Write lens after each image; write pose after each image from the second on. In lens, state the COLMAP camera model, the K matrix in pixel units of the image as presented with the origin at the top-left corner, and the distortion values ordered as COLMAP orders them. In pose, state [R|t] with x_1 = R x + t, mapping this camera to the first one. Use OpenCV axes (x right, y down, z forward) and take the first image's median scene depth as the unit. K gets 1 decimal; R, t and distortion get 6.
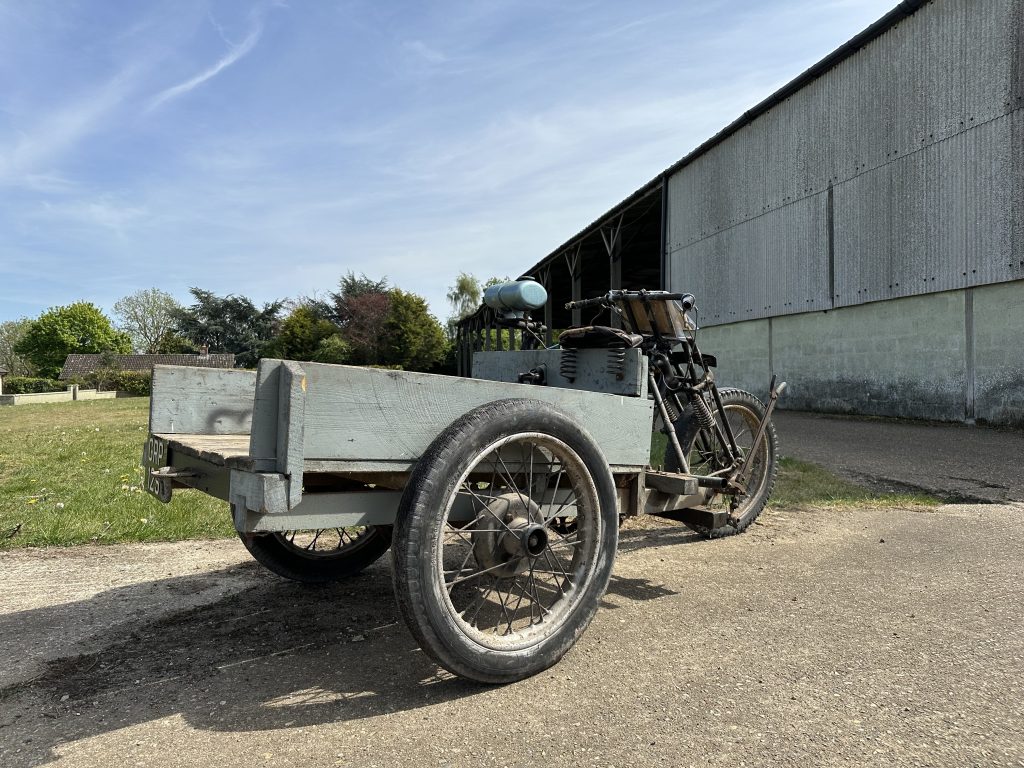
lens RADIAL K [[710.6, 0, 505.8], [0, 710.6, 383.9], [0, 0, 1]] dist [0.042631, -0.059880]
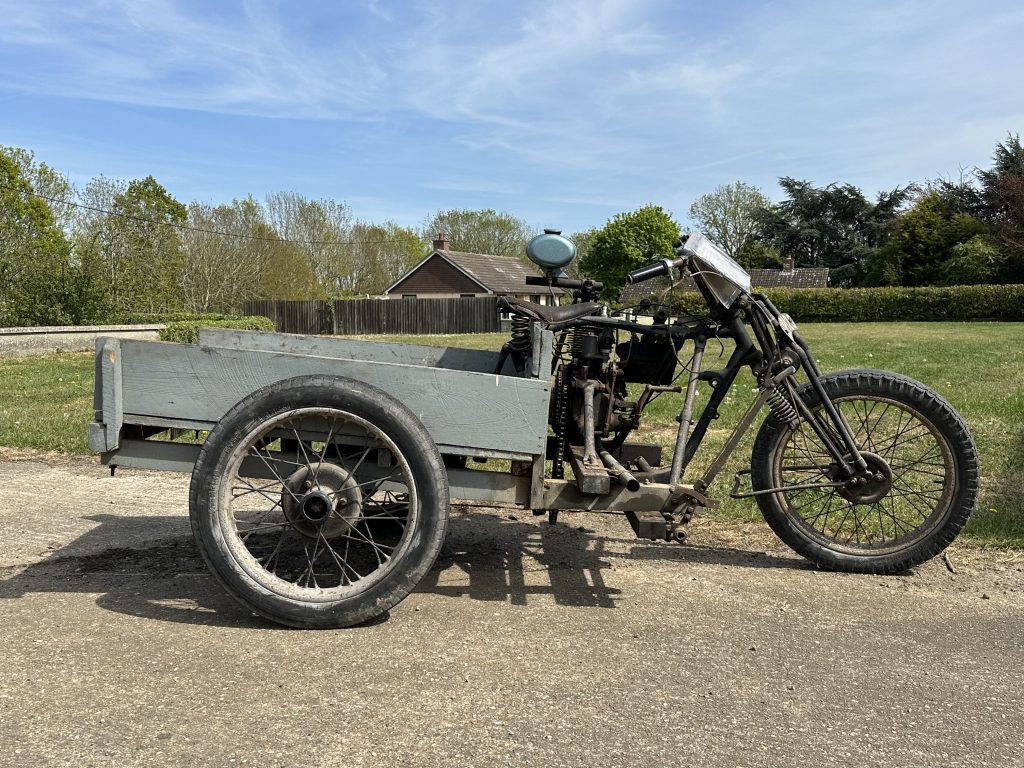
lens RADIAL K [[1022.8, 0, 515.7], [0, 1022.8, 372.8], [0, 0, 1]] dist [0.054680, 0.000000]
pose [[0.773799, 0.052858, -0.631222, 0.037278], [-0.013168, 0.997639, 0.067399, -0.002761], [0.633294, -0.043841, 0.772668, -0.000279]]
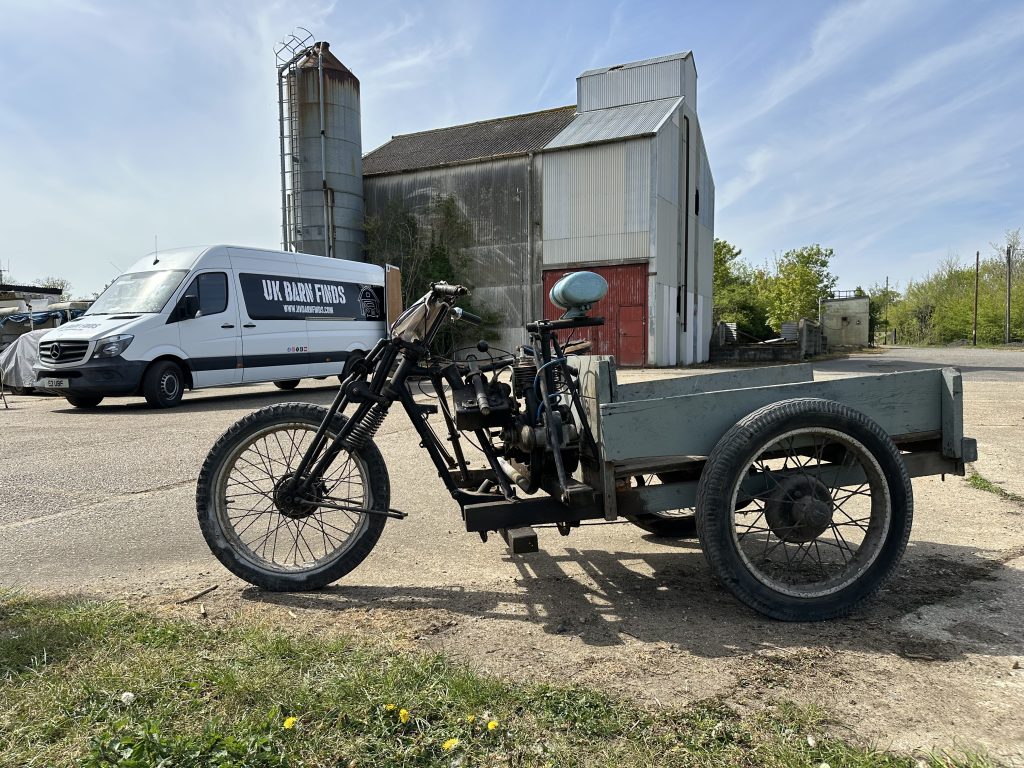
lens RADIAL K [[710.6, 0, 504.8], [0, 710.6, 388.9], [0, 0, 1]] dist [0.042631, -0.059880]
pose [[-0.854167, -0.010682, 0.519889, -0.017085], [0.022240, 0.998124, 0.057048, -0.002664], [-0.519523, 0.060291, -0.852327, 0.084952]]
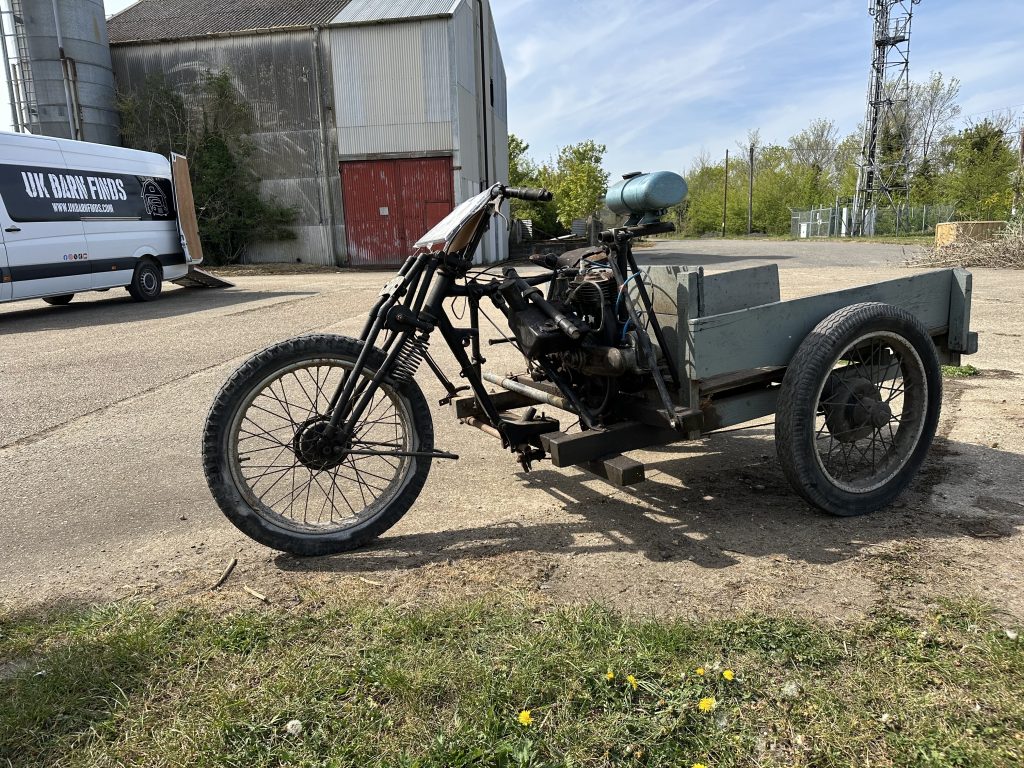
lens RADIAL K [[714.1, 0, 506.1], [0, 714.1, 392.0], [0, 0, 1]] dist [0.035861, -0.055771]
pose [[-0.968637, -0.011872, 0.248197, -0.001752], [0.041680, 0.976942, 0.209396, -0.003879], [-0.244960, 0.213173, -0.945807, 0.086776]]
